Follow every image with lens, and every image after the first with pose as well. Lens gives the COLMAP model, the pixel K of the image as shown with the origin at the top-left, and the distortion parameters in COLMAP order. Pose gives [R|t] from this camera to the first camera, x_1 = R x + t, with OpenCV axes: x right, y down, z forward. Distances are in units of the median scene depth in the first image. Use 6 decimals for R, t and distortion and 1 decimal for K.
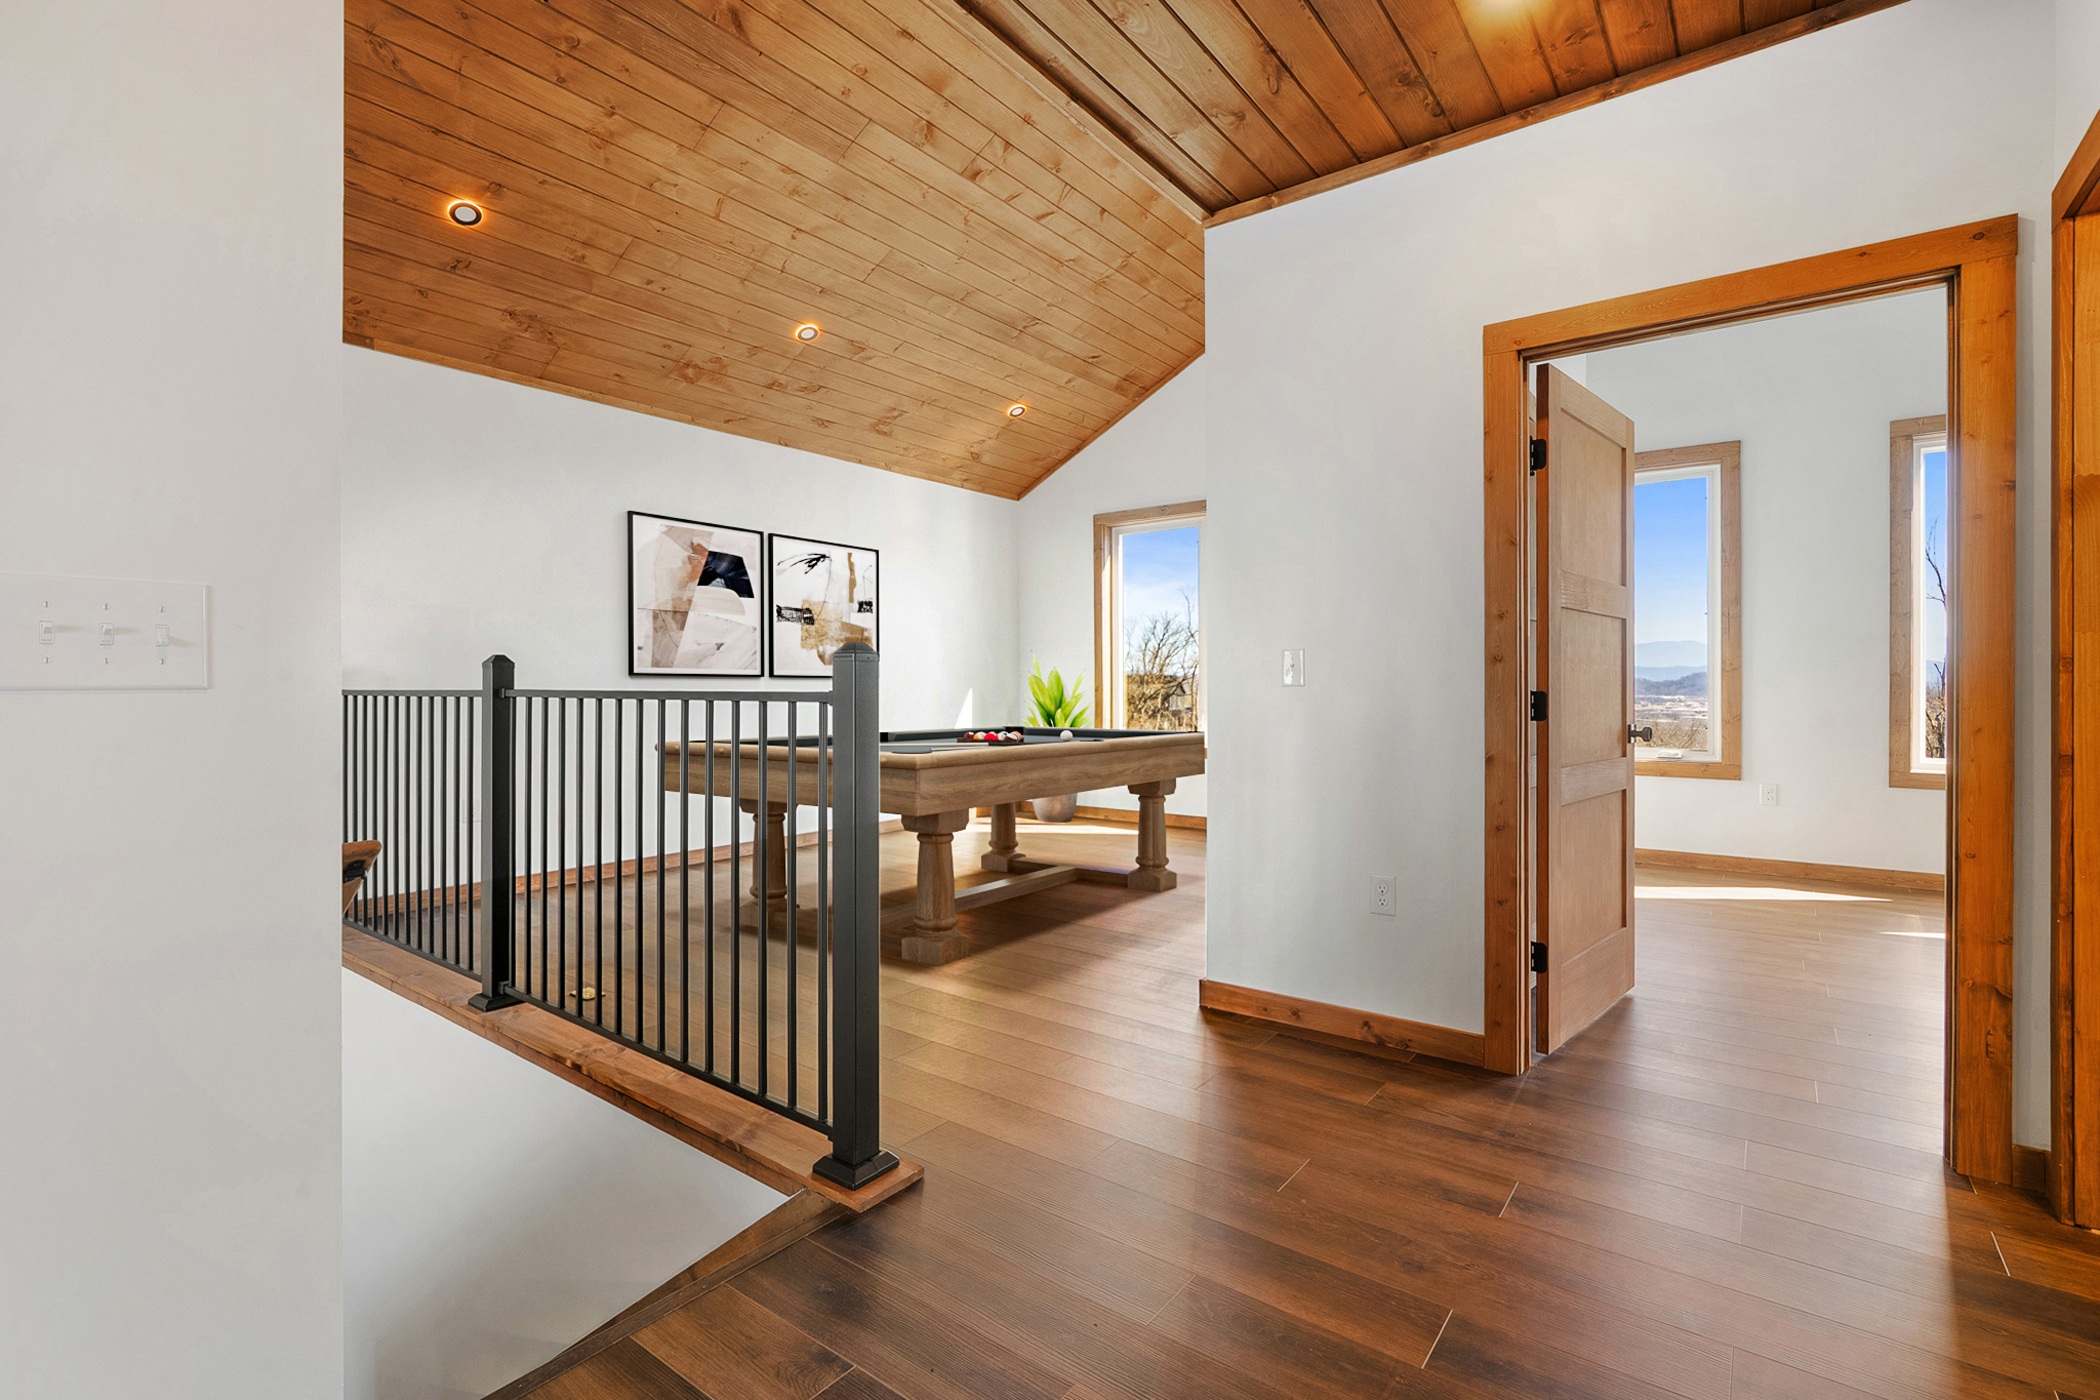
lens RADIAL K [[953.5, 0, 1042.5], [0, 953.5, 689.1], [0, 0, 1]] dist [-0.003177, -0.000834]
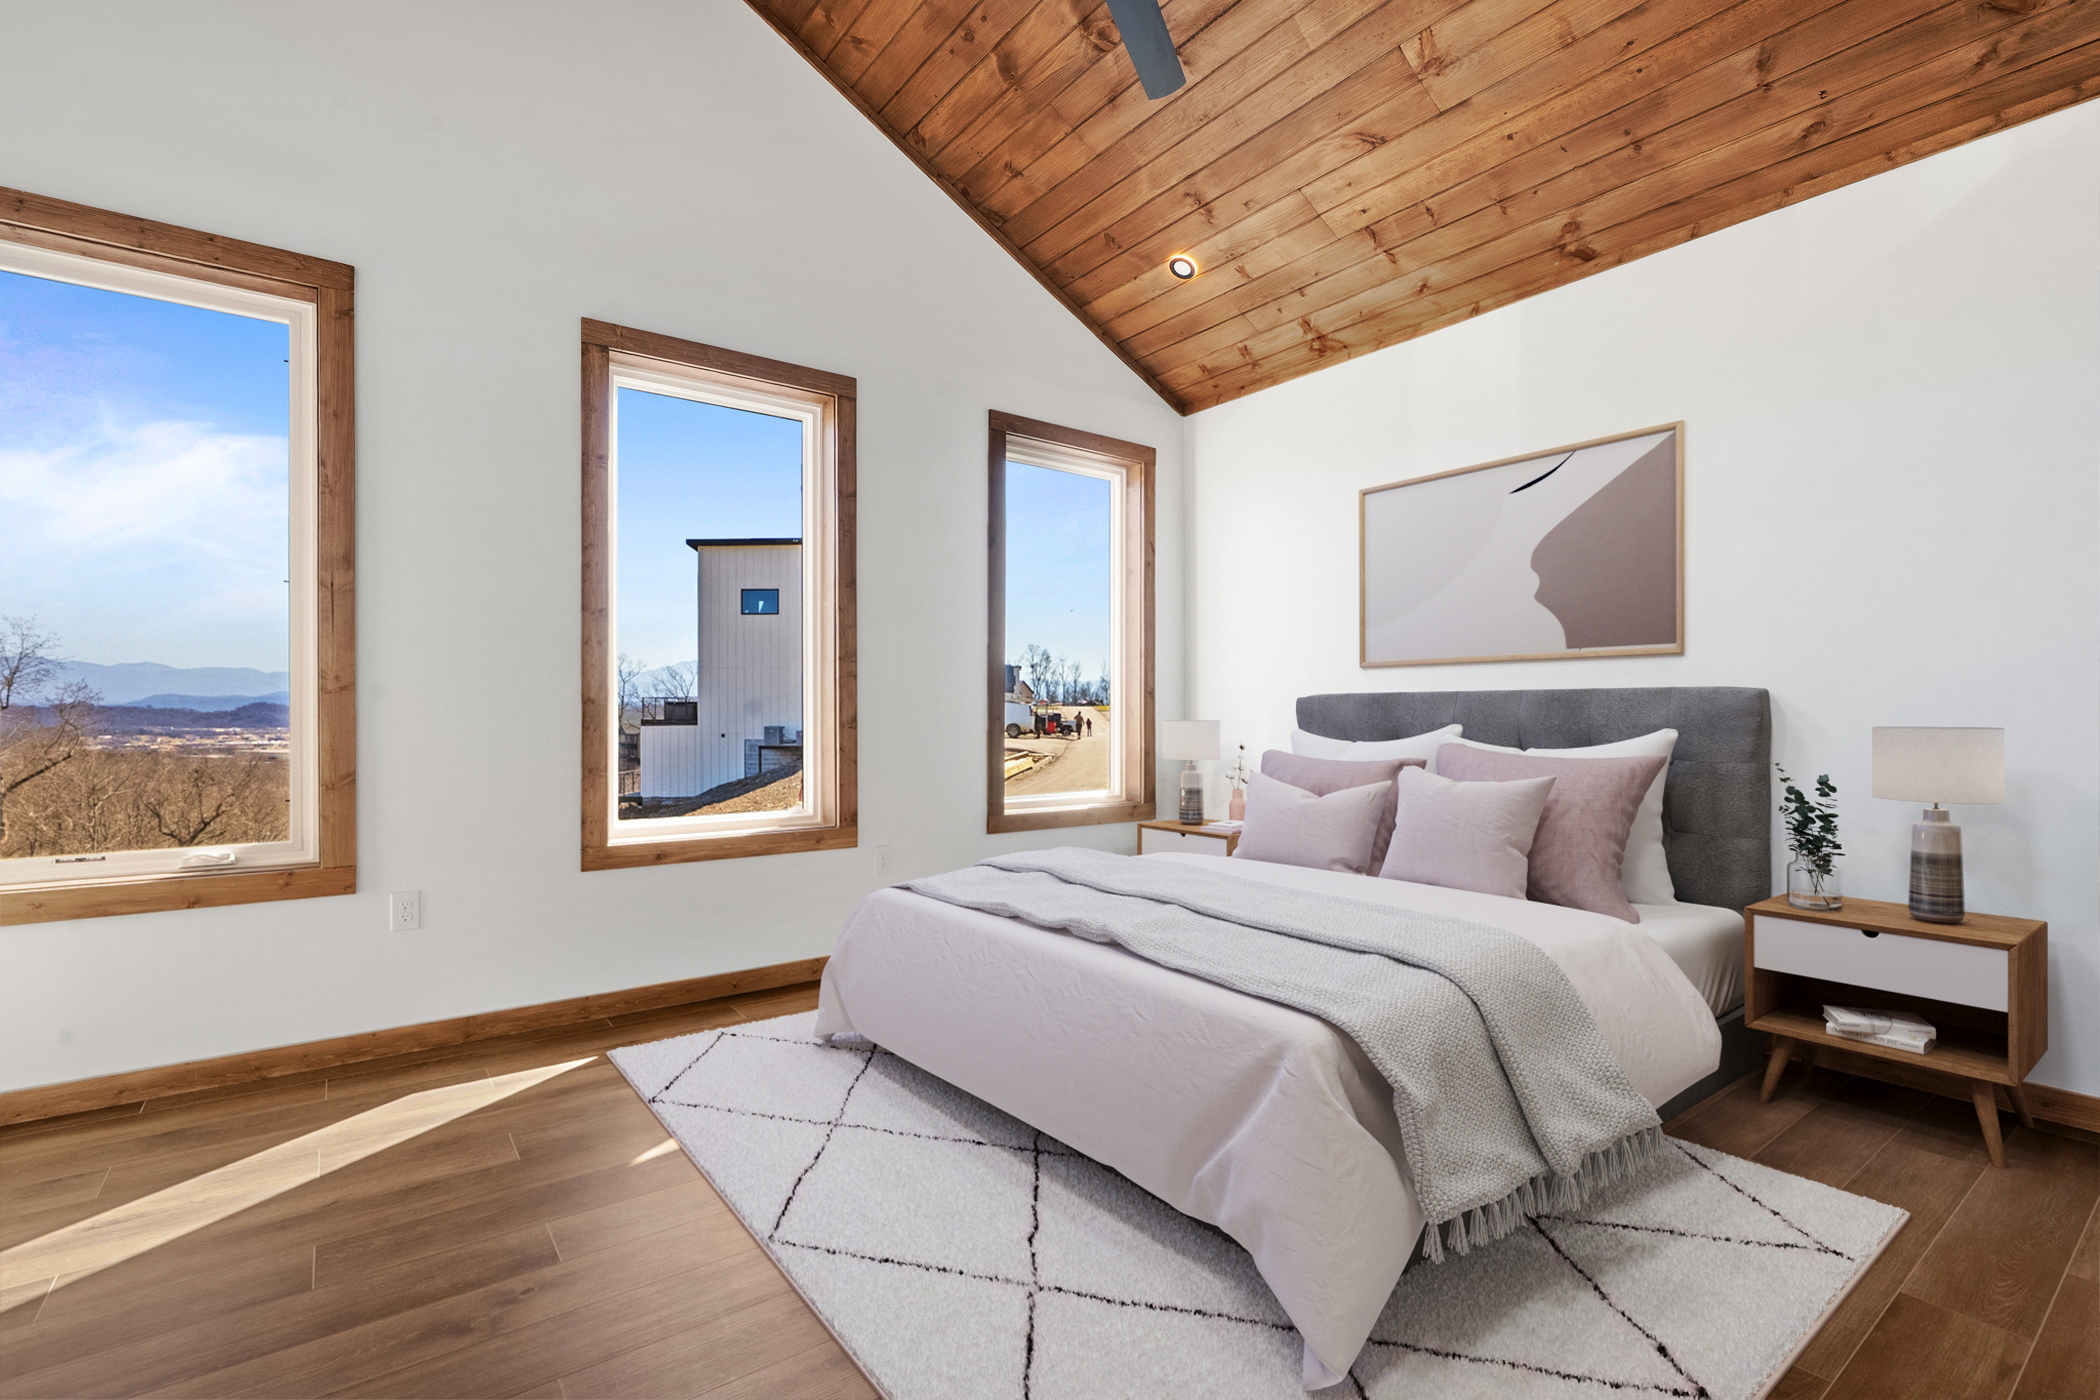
lens RADIAL K [[953.5, 0, 1041.3], [0, 953.5, 709.7], [0, 0, 1]] dist [-0.003177, -0.000834]
pose [[0.274037, 0.003576, 0.961712, 0.312755], [0.006639, 0.999962, -0.005610, -0.003252], [-0.961696, 0.007922, 0.274003, 0.465779]]
